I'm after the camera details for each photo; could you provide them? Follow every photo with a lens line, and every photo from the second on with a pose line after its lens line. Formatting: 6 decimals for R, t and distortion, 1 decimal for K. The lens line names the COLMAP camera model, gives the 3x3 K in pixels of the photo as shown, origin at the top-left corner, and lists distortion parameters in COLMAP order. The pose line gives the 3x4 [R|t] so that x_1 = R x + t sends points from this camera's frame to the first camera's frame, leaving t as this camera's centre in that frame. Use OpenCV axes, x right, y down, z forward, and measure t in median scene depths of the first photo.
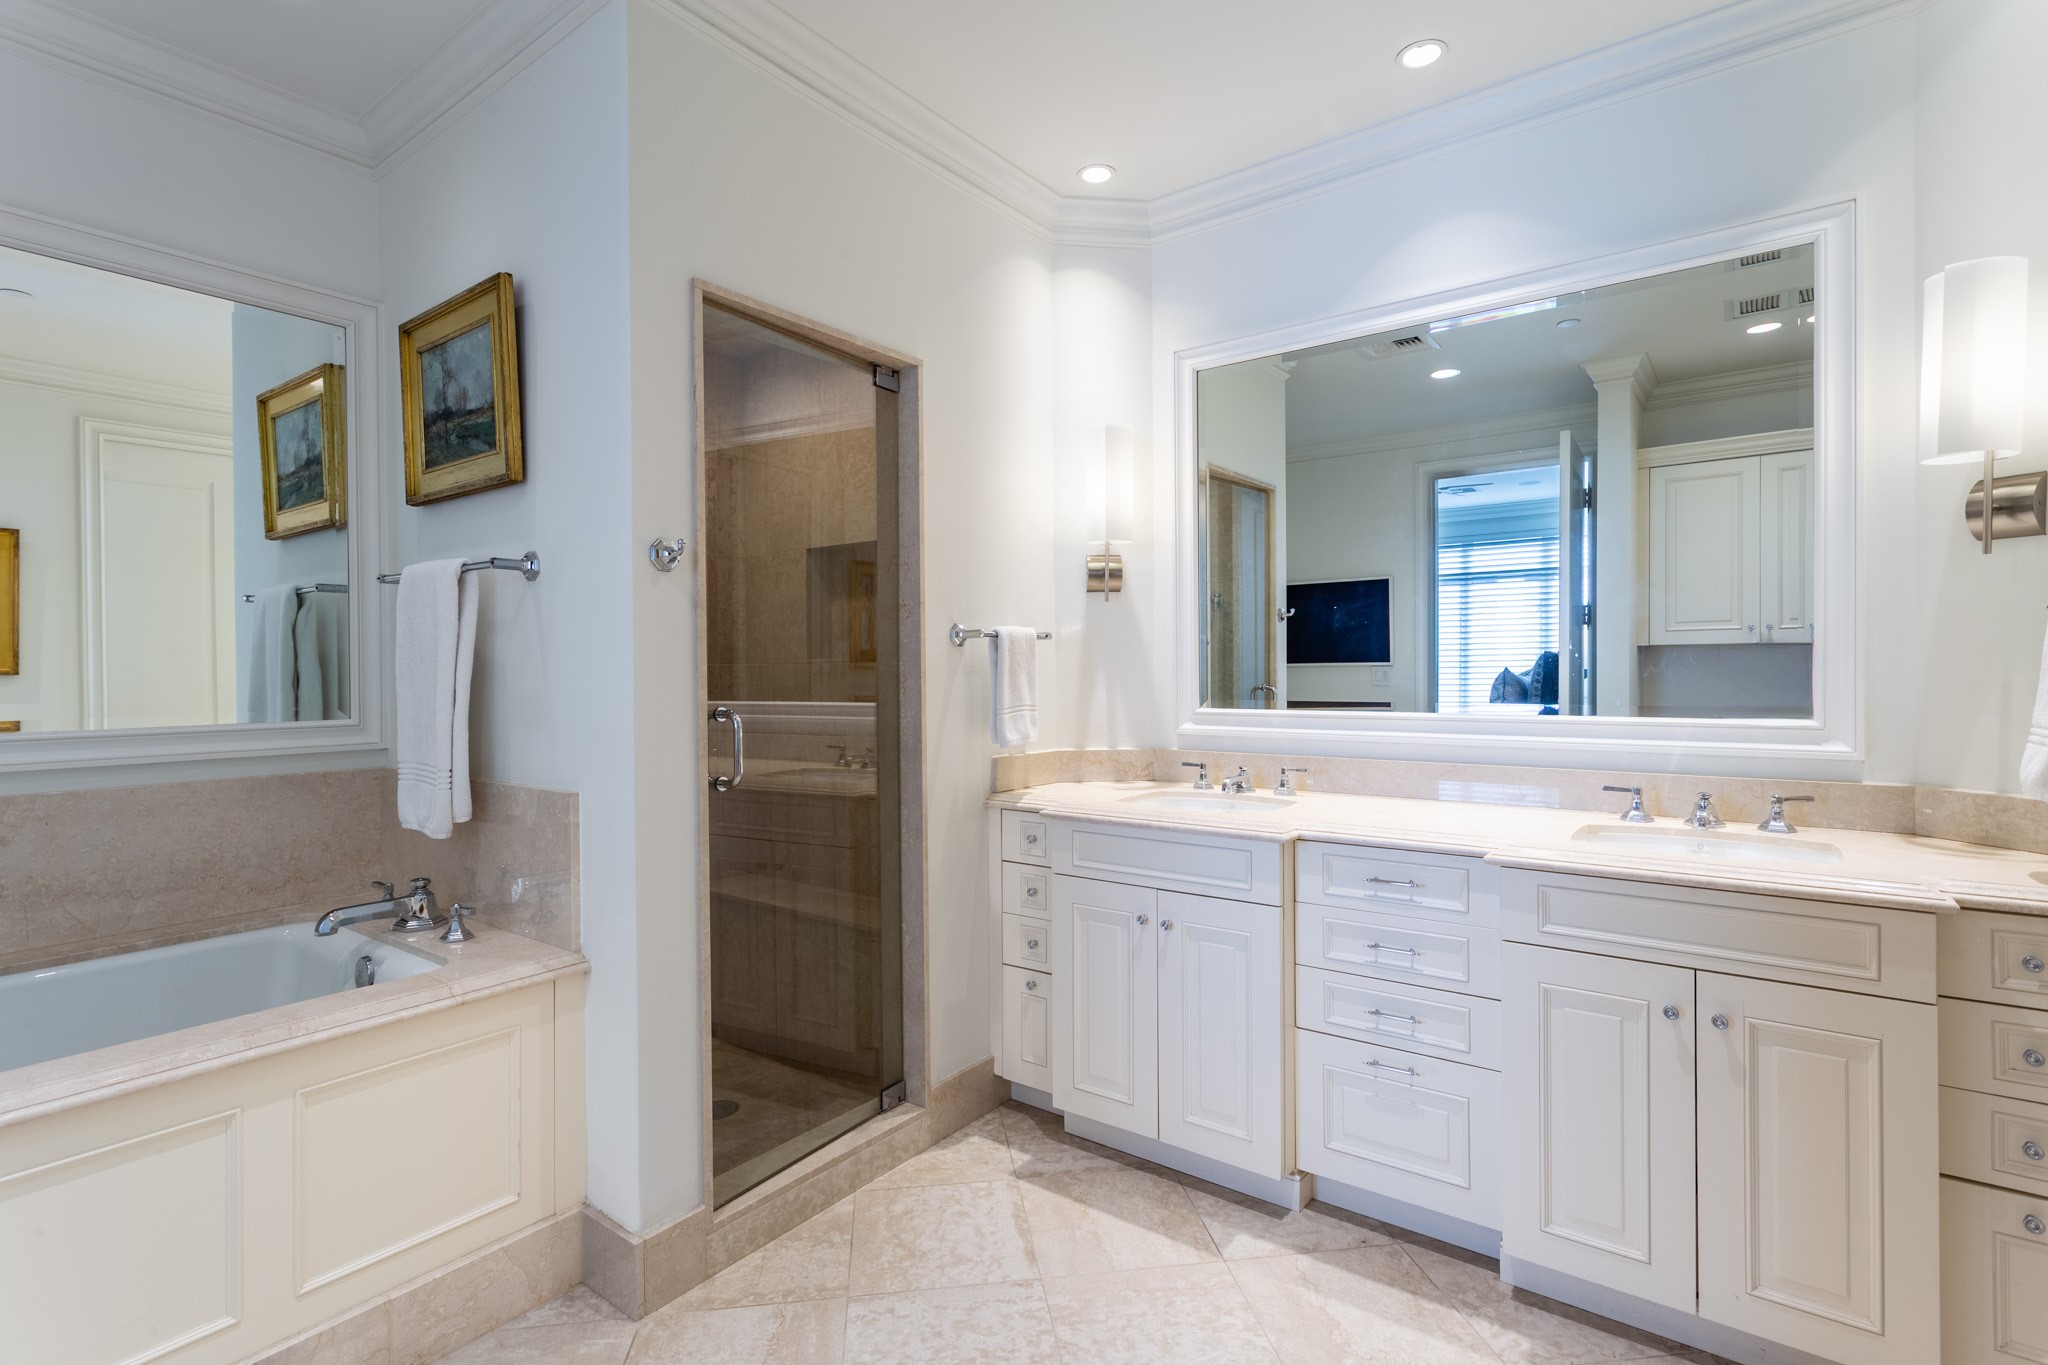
lens RADIAL K [[979.7, 0, 1028.5], [0, 979.7, 686.4], [0, 0, 1]] dist [0.000205, 0.003753]
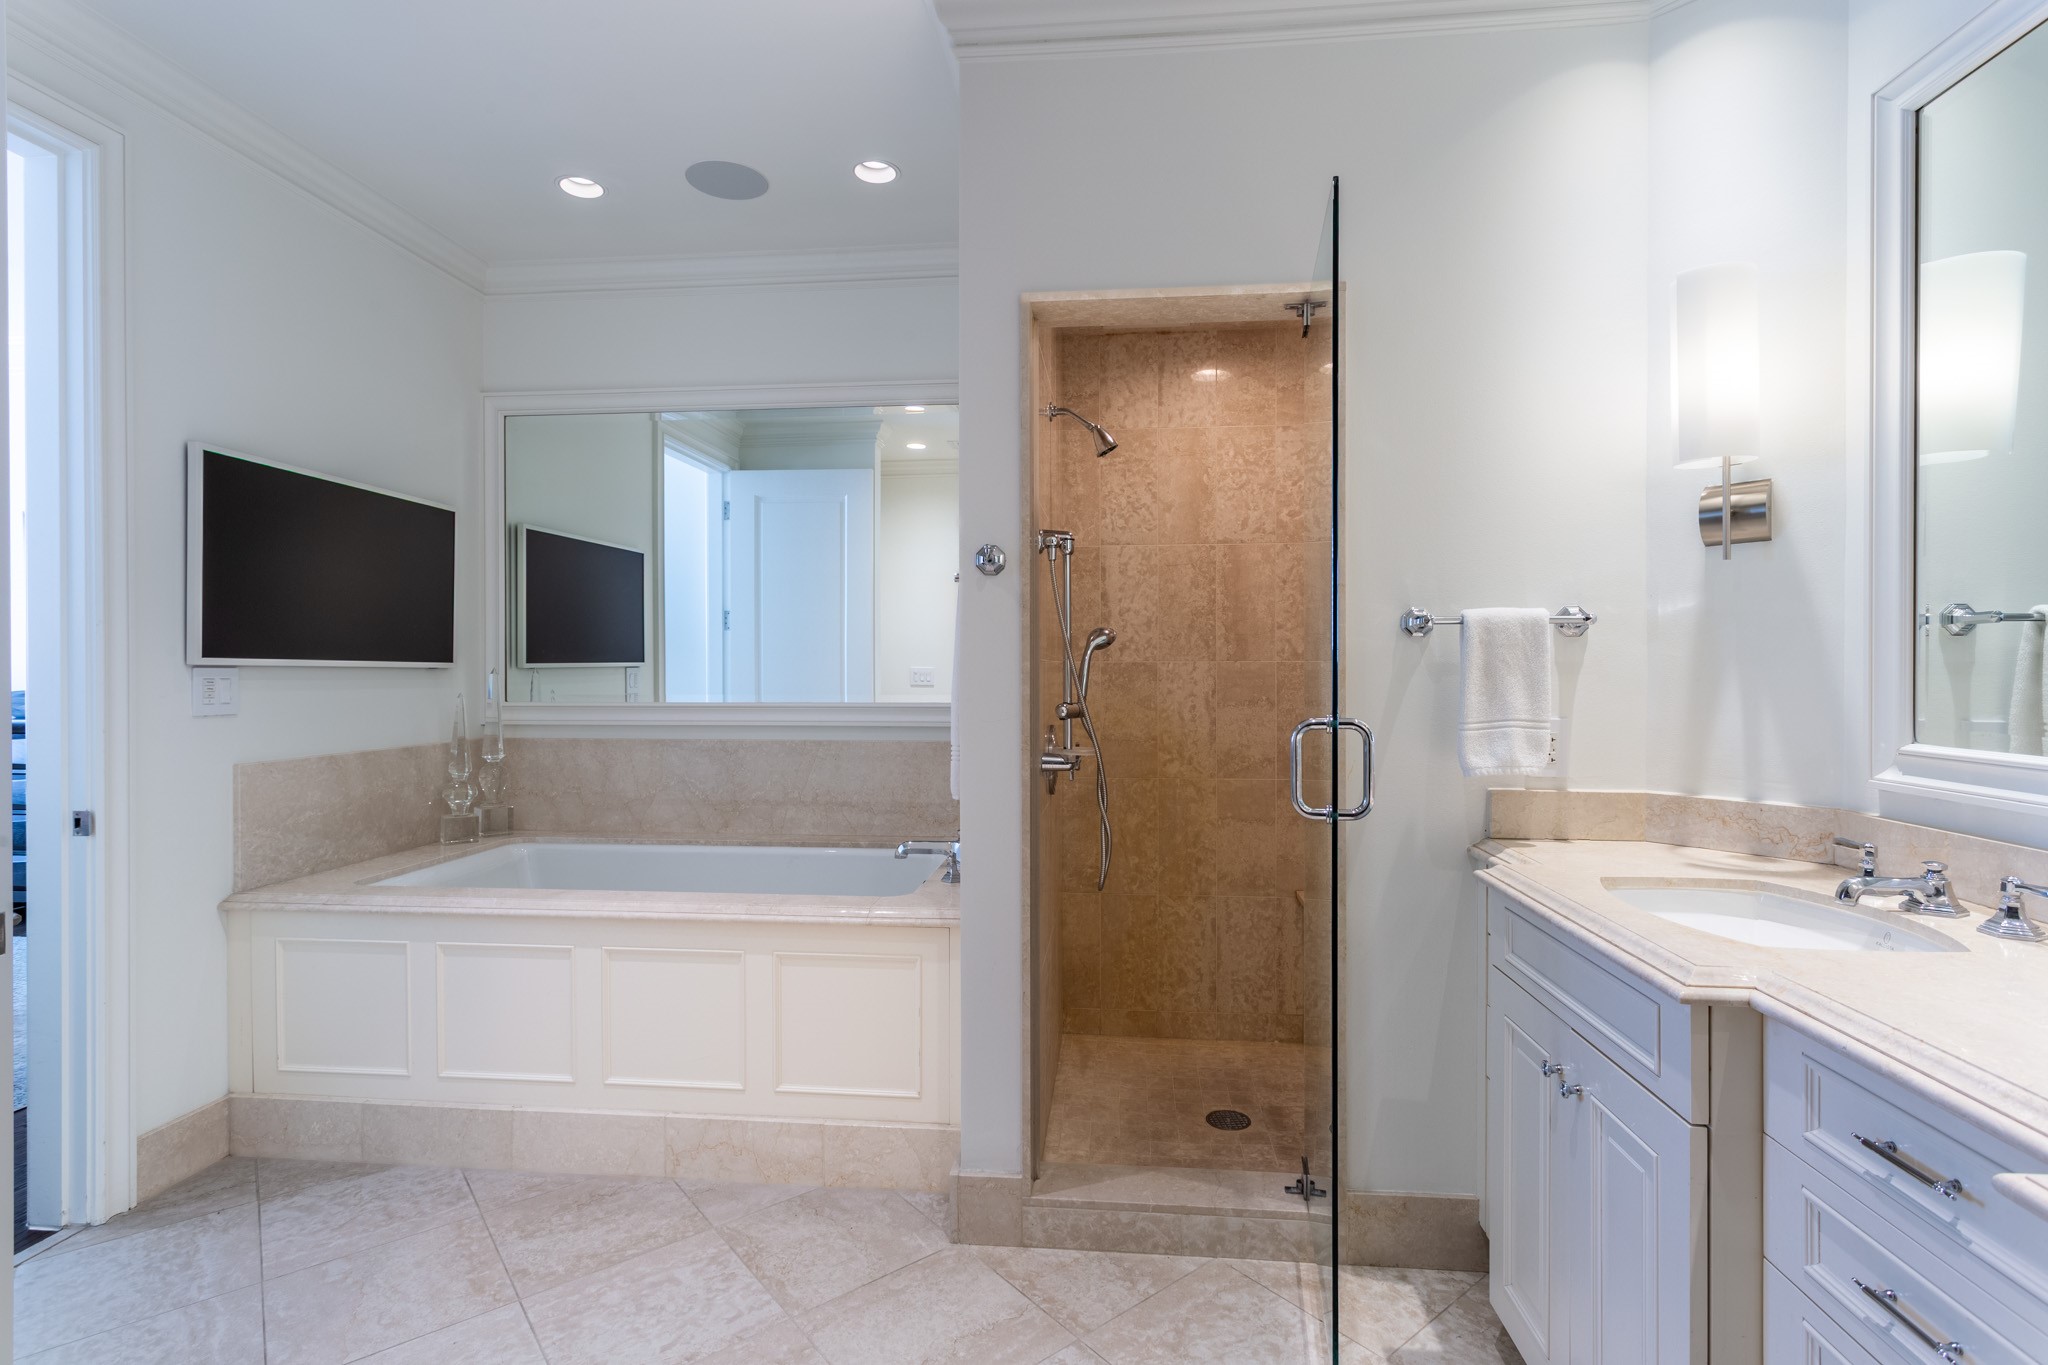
lens RADIAL K [[979.7, 0, 1017.3], [0, 979.7, 671.3], [0, 0, 1]] dist [0.000205, 0.003753]
pose [[0.509165, 0.010944, -0.860599, 0.484373], [-0.016034, 0.999866, 0.003228, -0.014336], [0.860519, 0.012155, 0.509273, 0.384511]]
